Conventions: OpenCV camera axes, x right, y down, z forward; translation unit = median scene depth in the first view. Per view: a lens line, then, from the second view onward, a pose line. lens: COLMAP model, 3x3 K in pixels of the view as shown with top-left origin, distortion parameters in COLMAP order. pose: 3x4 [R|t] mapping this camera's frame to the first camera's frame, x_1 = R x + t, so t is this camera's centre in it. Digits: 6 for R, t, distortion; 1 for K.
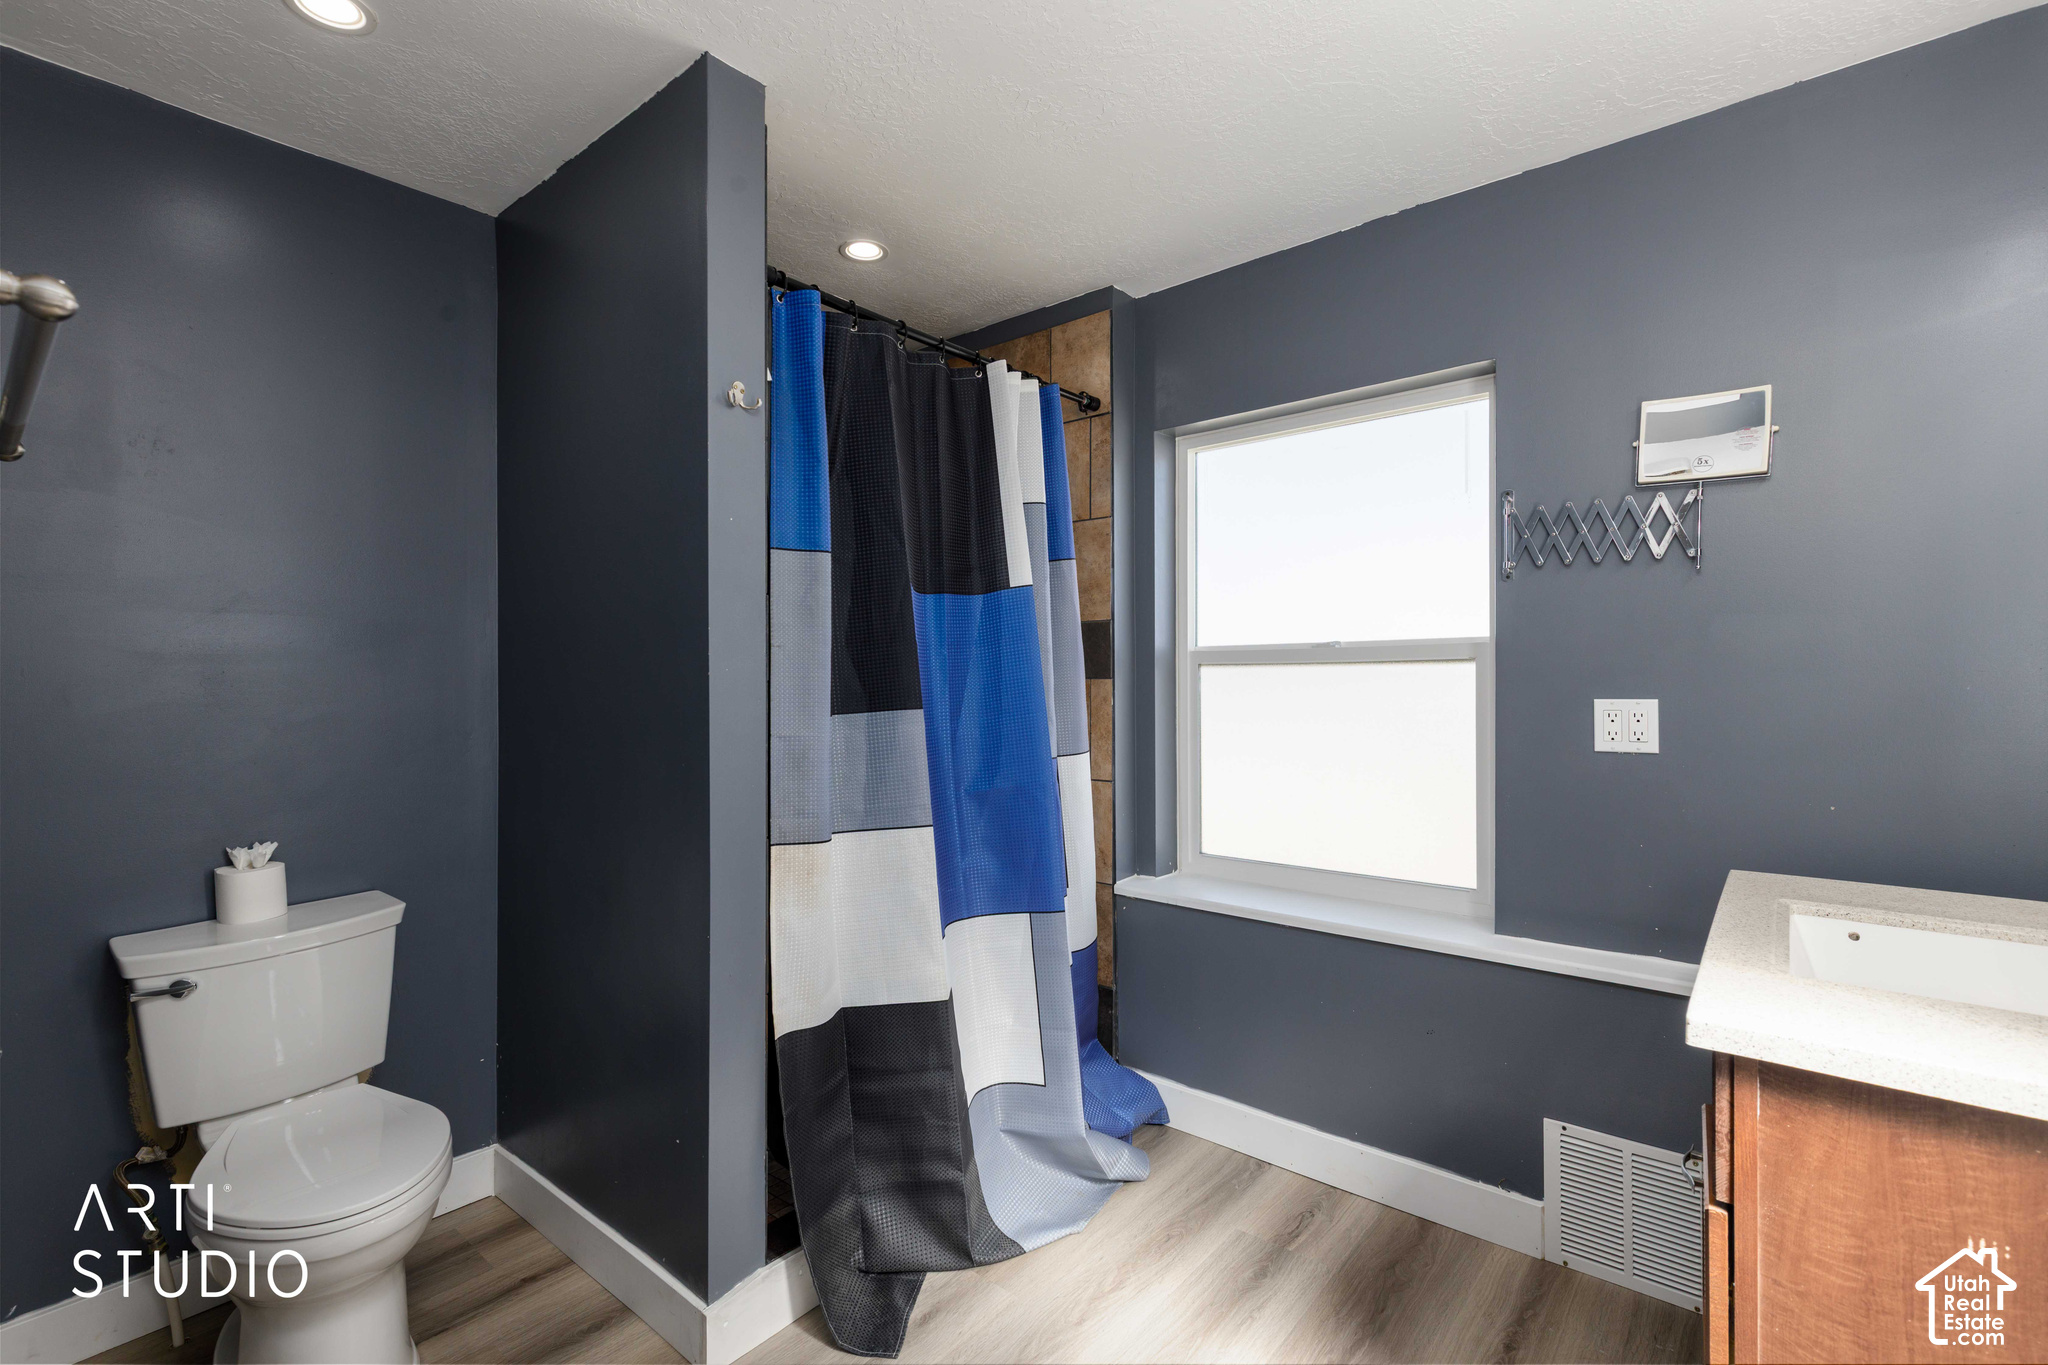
lens RADIAL K [[920.3, 0, 1020.0], [0, 920.3, 676.7], [0, 0, 1]] dist [0.014676, -0.000051]
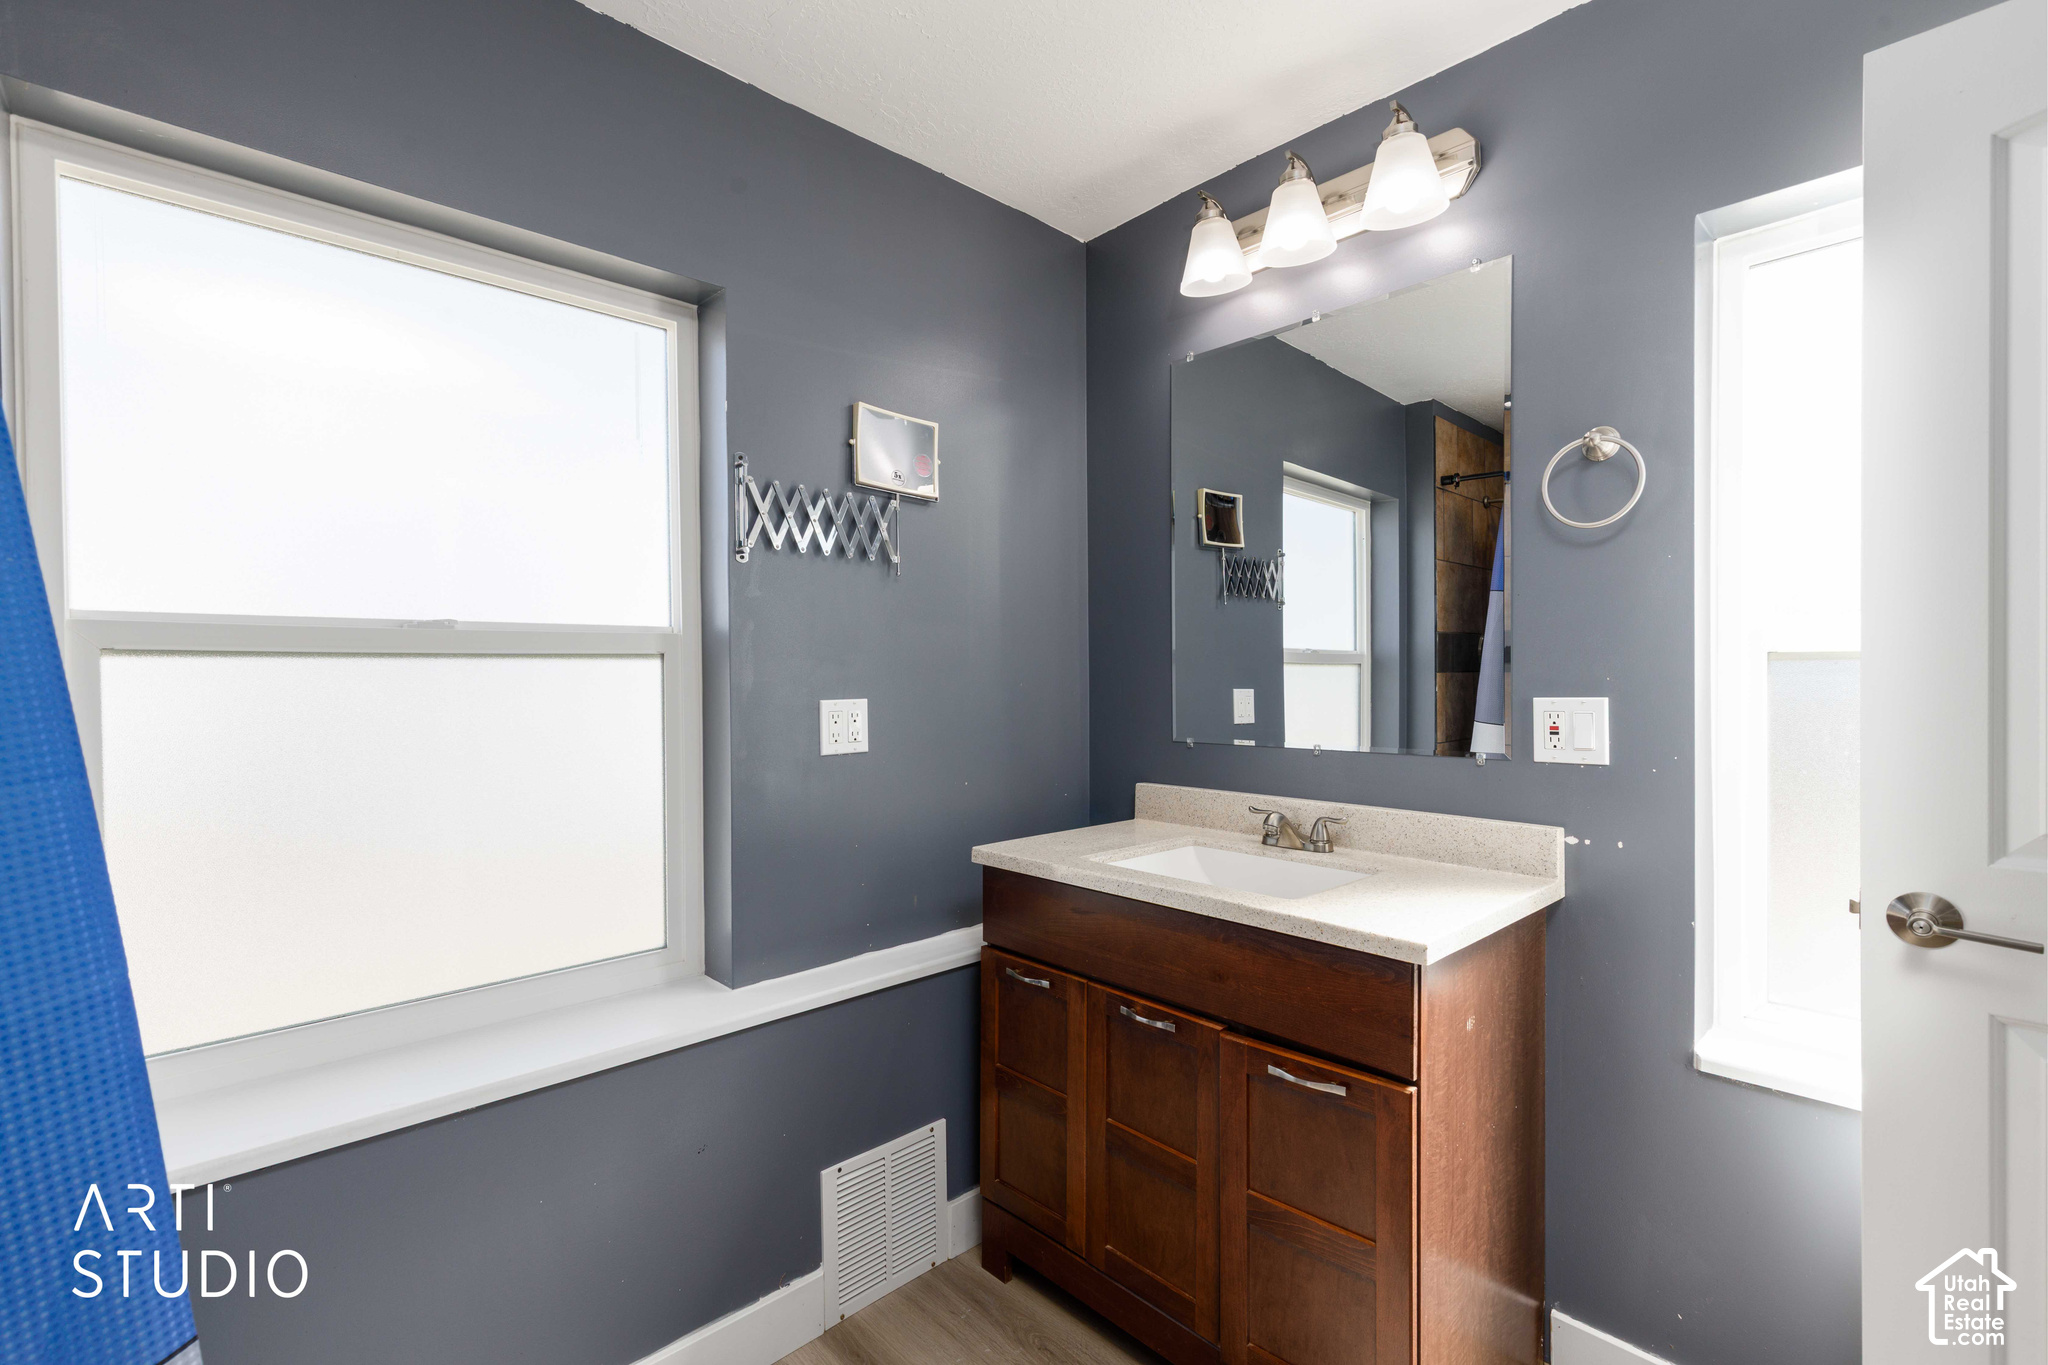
lens RADIAL K [[920.3, 0, 1020.0], [0, 920.3, 676.7], [0, 0, 1]] dist [0.014676, -0.000051]
pose [[0.125631, -0.002911, 0.992073, -0.289284], [-0.001901, 0.999993, 0.003175, -0.003191], [-0.992075, -0.002285, 0.125625, 0.696077]]
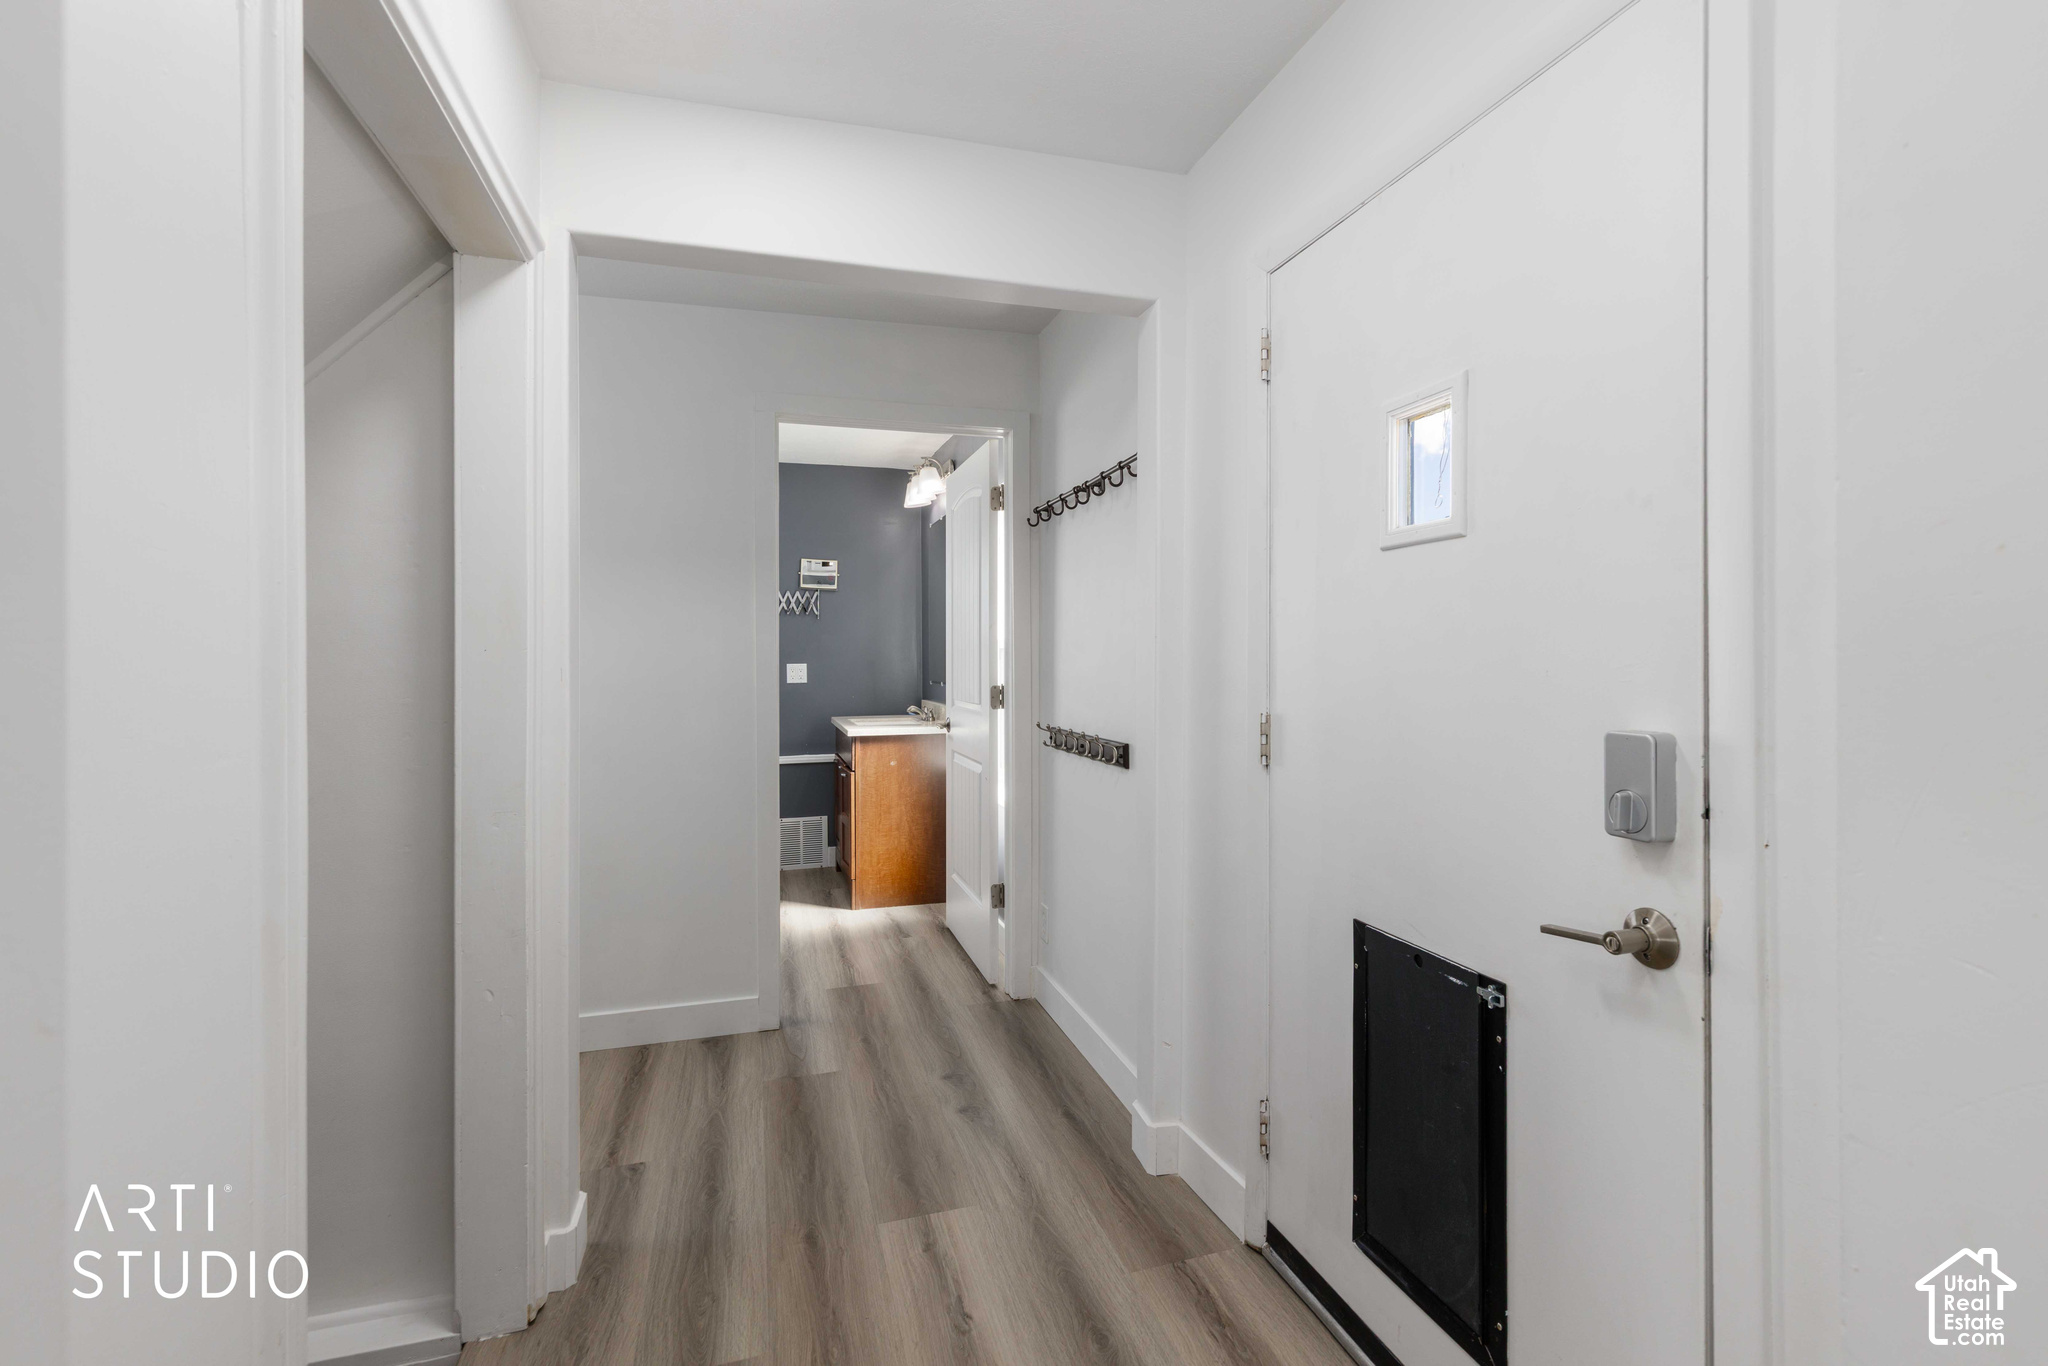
lens RADIAL K [[920.3, 0, 1020.0], [0, 920.3, 677.2], [0, 0, 1]] dist [0.014676, -0.000051]
pose [[0.549711, -0.013467, 0.835246, -1.302142], [-0.005321, 0.999793, 0.019622, 0.006462], [-0.835338, -0.015230, 0.549526, -1.095036]]
